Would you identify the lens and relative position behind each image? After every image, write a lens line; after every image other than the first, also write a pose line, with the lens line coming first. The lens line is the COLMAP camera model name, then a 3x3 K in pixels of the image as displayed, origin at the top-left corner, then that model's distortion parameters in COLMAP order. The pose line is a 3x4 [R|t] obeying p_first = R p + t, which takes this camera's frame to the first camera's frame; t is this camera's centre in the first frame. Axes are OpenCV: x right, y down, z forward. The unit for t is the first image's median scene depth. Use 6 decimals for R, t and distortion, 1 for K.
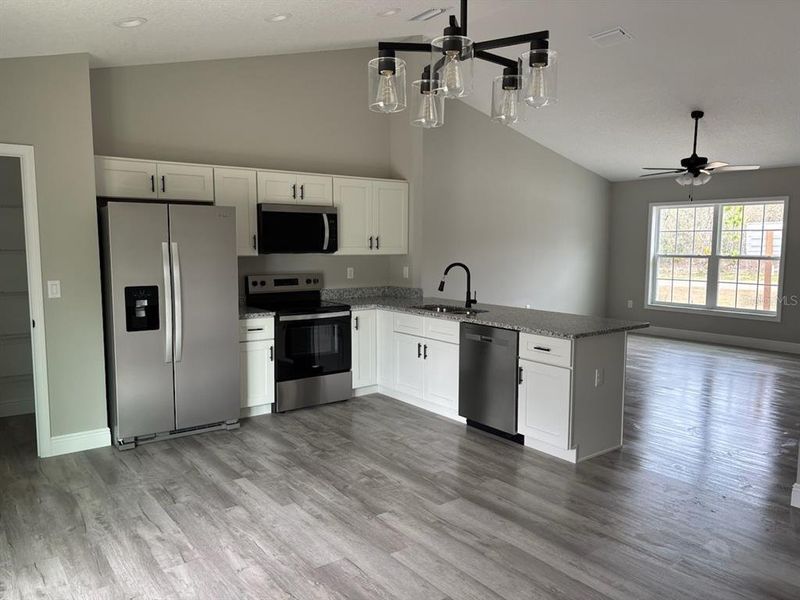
lens RADIAL K [[606.3, 0, 397.6], [0, 606.3, 306.1], [0, 0, 1]] dist [0.073778, -0.079263]
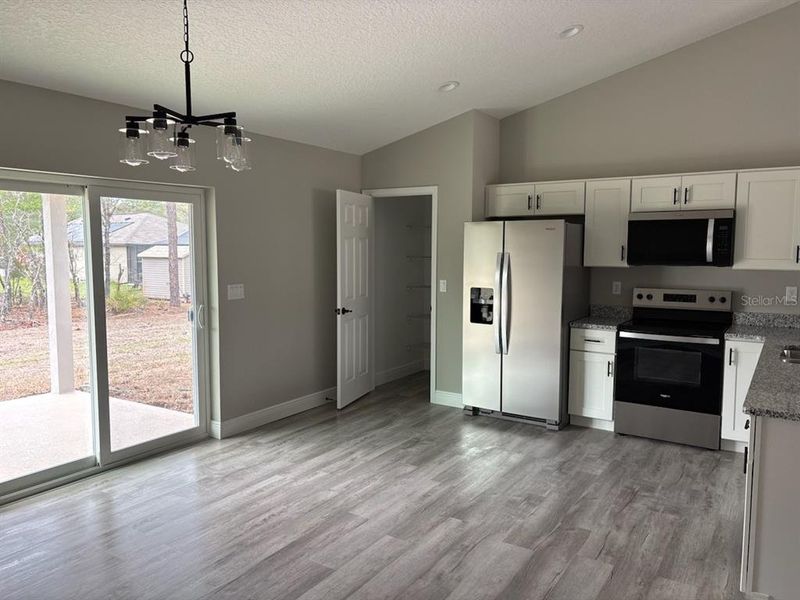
lens RADIAL K [[606.3, 0, 397.6], [0, 606.3, 306.1], [0, 0, 1]] dist [0.073778, -0.079263]
pose [[0.345053, 0.091129, -0.934149, 0.632664], [-0.102501, 0.992981, 0.059006, -0.047708], [0.932969, 0.075391, 0.351972, 0.379219]]
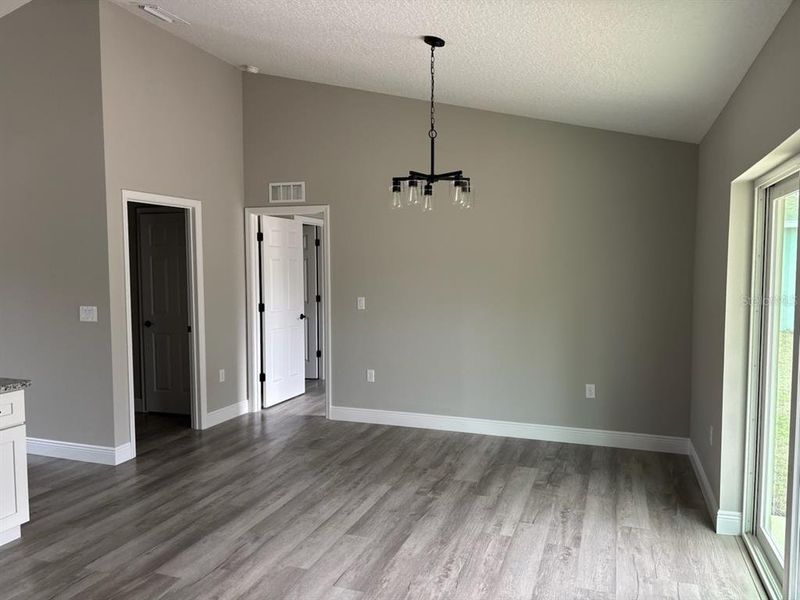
lens RADIAL K [[606.3, 0, 397.6], [0, 606.3, 306.1], [0, 0, 1]] dist [0.073778, -0.079263]
pose [[-0.545296, -0.055847, 0.836381, -0.605191], [0.093004, 0.987587, 0.126579, -0.101135], [-0.833068, 0.146810, -0.533334, 0.869340]]
